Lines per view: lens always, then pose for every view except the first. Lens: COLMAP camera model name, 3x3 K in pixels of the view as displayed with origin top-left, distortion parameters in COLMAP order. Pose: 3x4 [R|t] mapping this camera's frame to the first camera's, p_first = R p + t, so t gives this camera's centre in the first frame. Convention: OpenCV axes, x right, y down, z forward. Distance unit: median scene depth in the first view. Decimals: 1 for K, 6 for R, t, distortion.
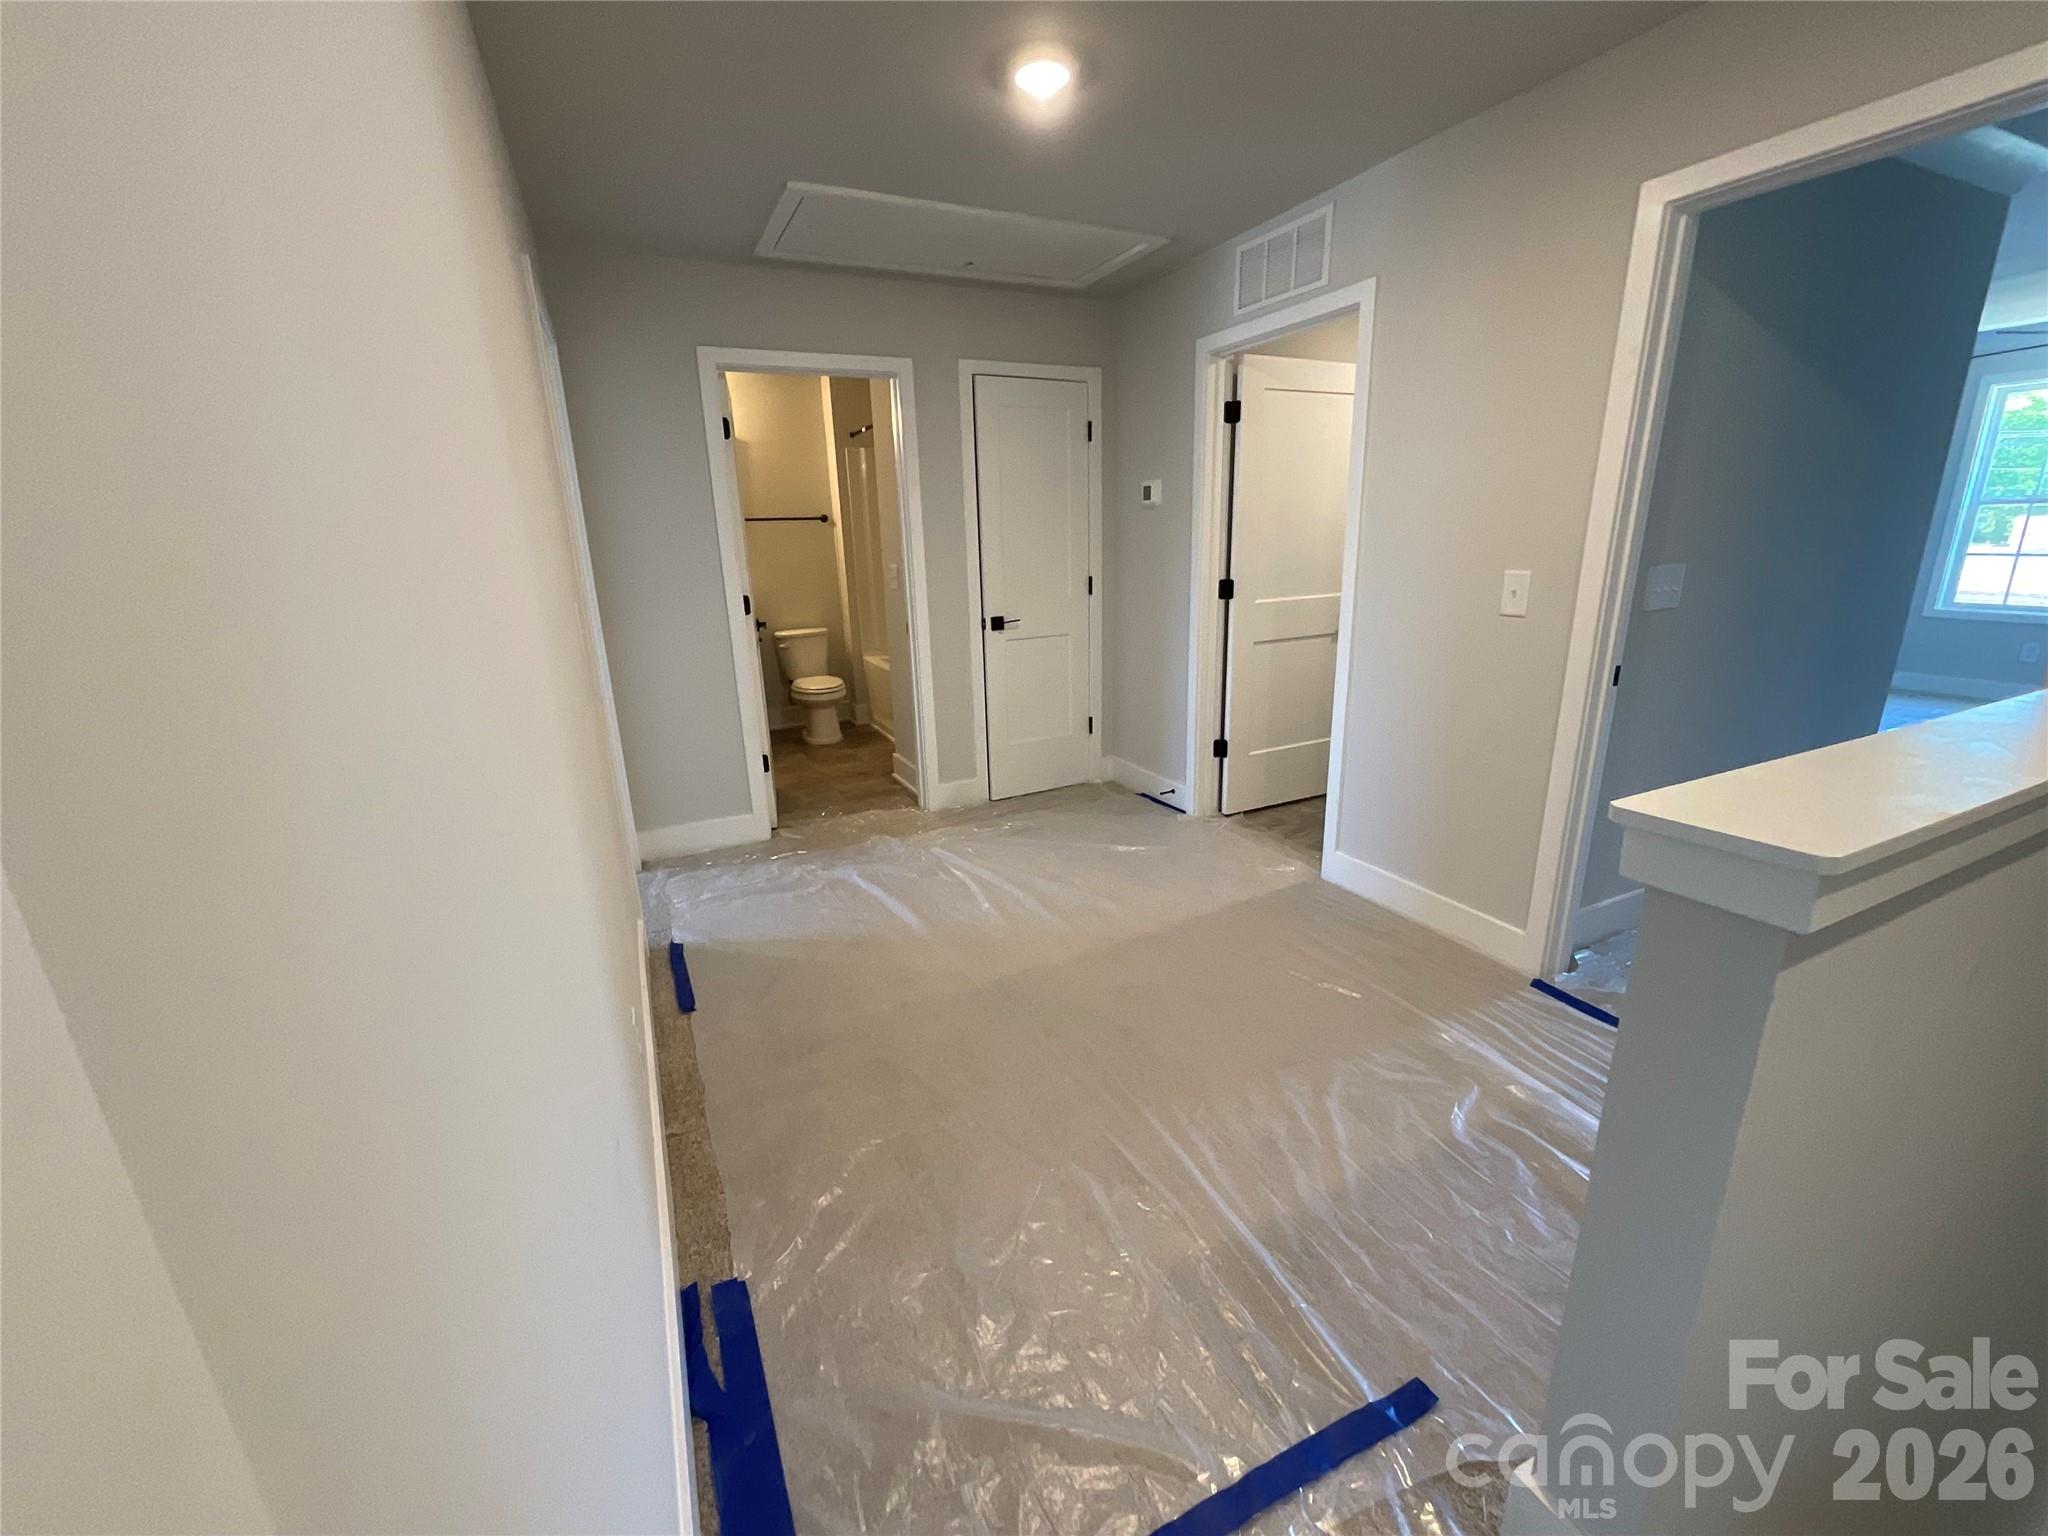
lens RADIAL K [[825.9, 0, 1024.0], [0, 825.9, 768.0], [0, 0, 1]] dist [0.000030, -0.000015]
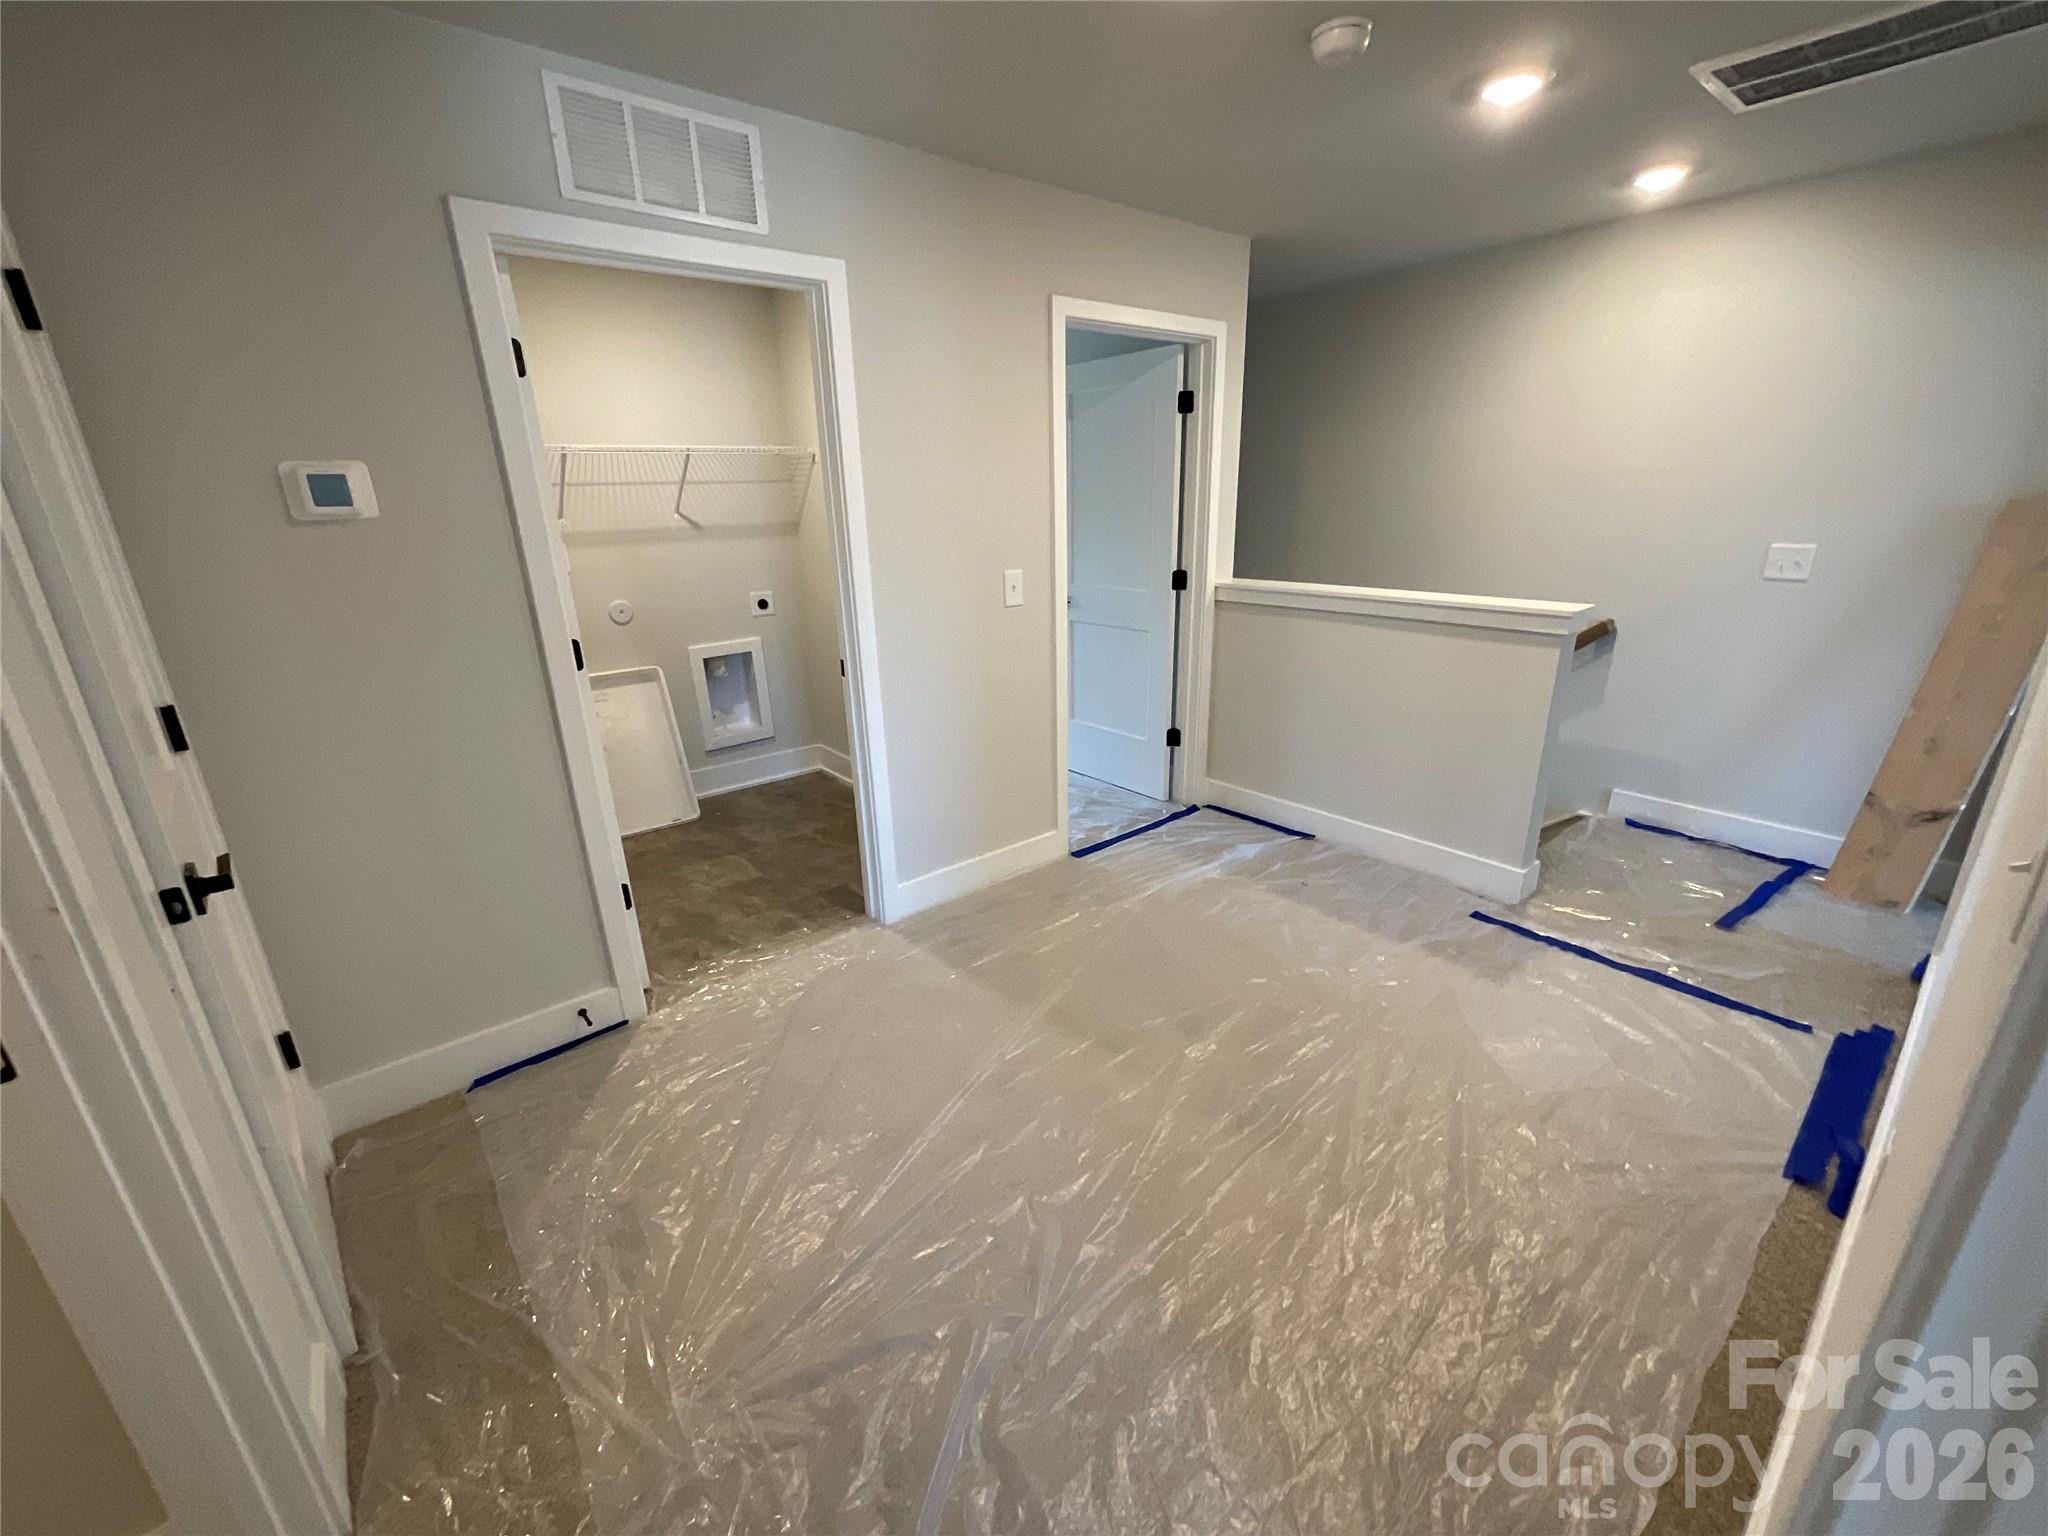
lens RADIAL K [[825.9, 0, 1024.0], [0, 825.9, 768.0], [0, 0, 1]] dist [0.000030, -0.000015]
pose [[-0.239869, -0.276330, 0.930647, -0.562345], [0.297421, 0.891620, 0.341401, -0.337719], [-0.924123, 0.358685, -0.131686, 1.077712]]
